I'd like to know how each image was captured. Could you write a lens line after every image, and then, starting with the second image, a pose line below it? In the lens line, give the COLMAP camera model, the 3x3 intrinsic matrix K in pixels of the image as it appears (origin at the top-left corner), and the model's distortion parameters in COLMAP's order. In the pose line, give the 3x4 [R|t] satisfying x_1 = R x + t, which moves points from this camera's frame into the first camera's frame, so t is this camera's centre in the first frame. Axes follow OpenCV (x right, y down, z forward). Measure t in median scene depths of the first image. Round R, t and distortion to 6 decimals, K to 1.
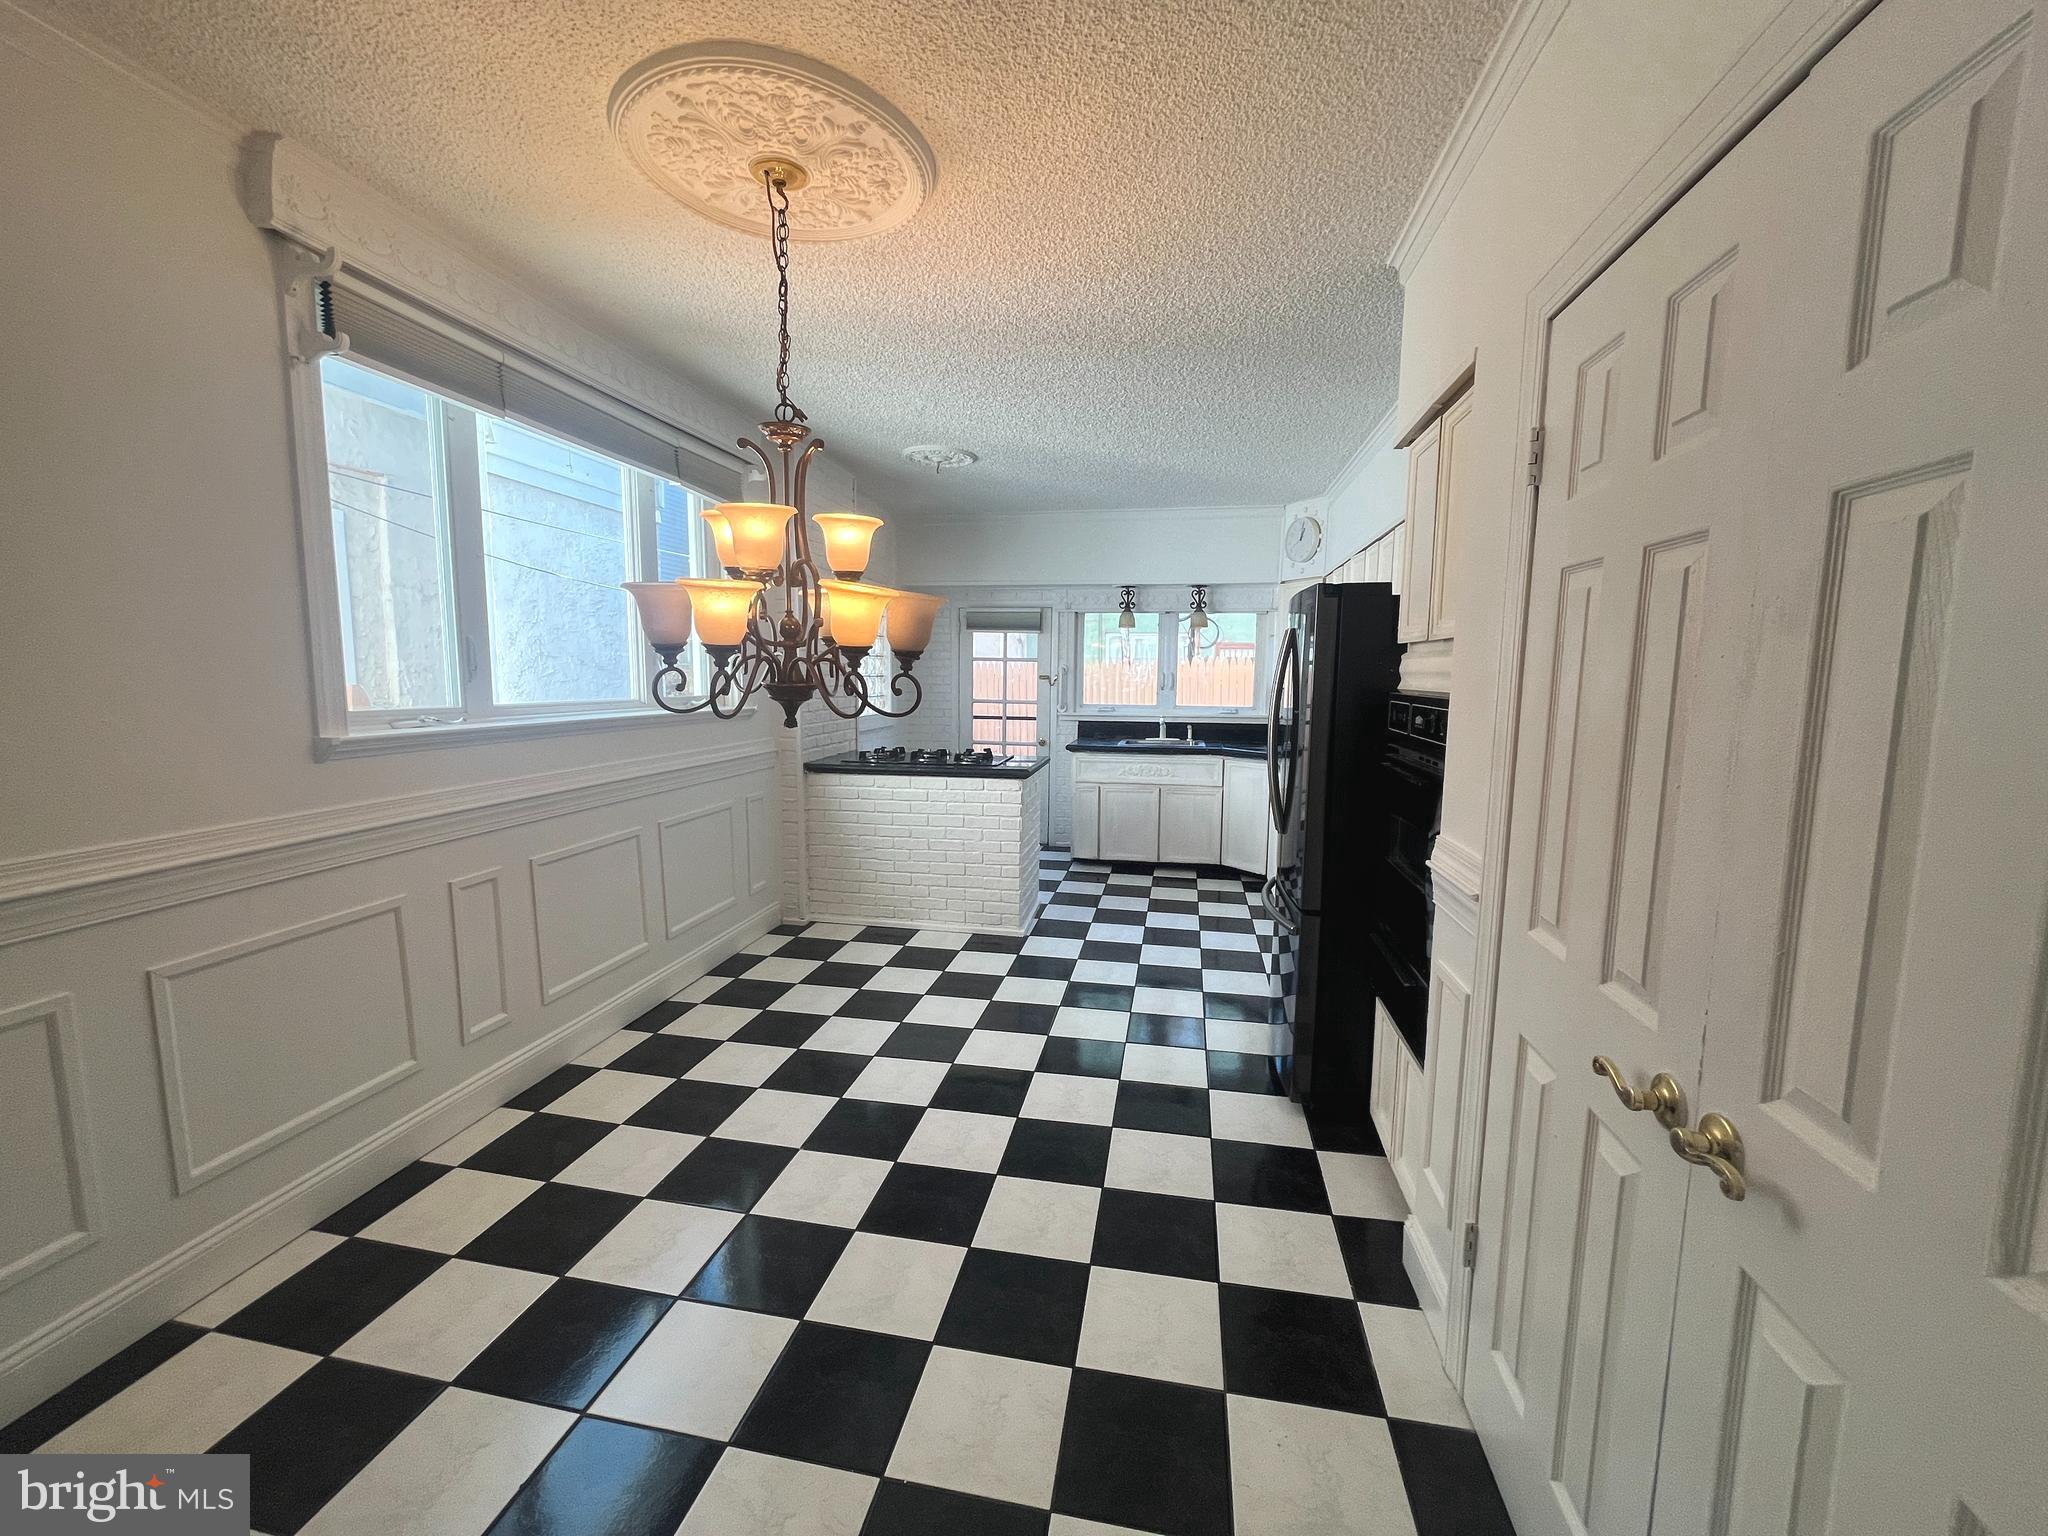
lens RADIAL K [[822.3, 0, 1025.3], [0, 822.3, 764.4], [0, 0, 1]] dist [0.000435, -0.000045]
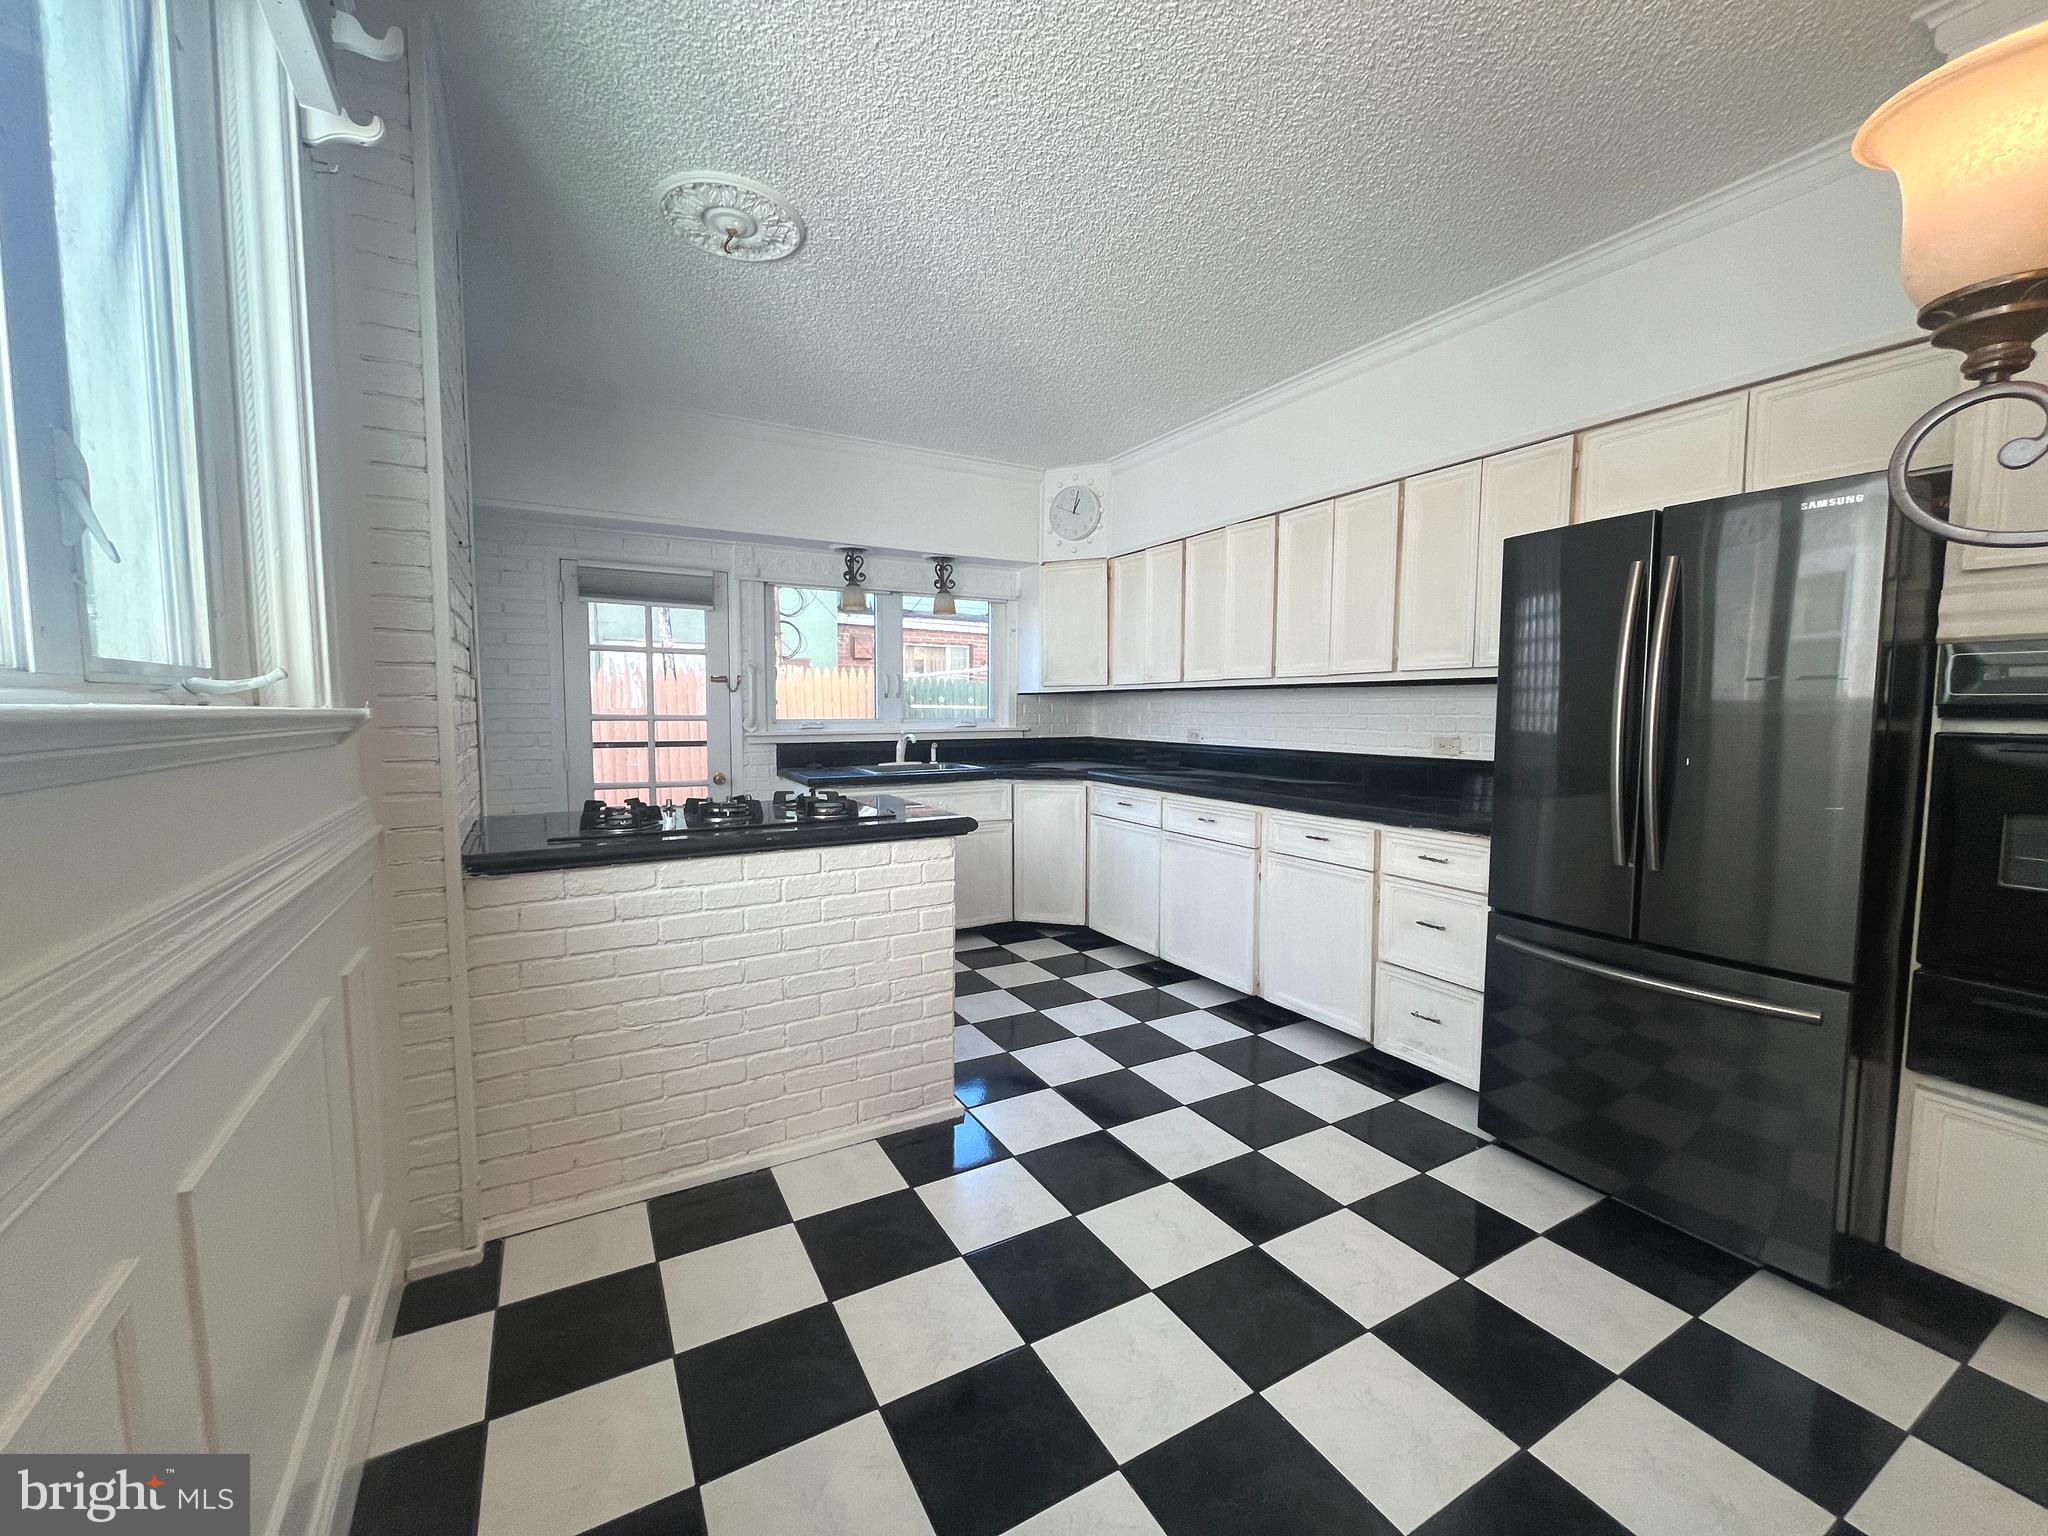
lens RADIAL K [[822.3, 0, 1017.3], [0, 822.3, 765.9], [0, 0, 1]] dist [0.000435, -0.000045]
pose [[0.764388, -0.053077, 0.642568, -0.220625], [0.076620, 0.997022, -0.008790, -0.014258], [-0.640188, 0.055953, 0.766178, 0.363169]]
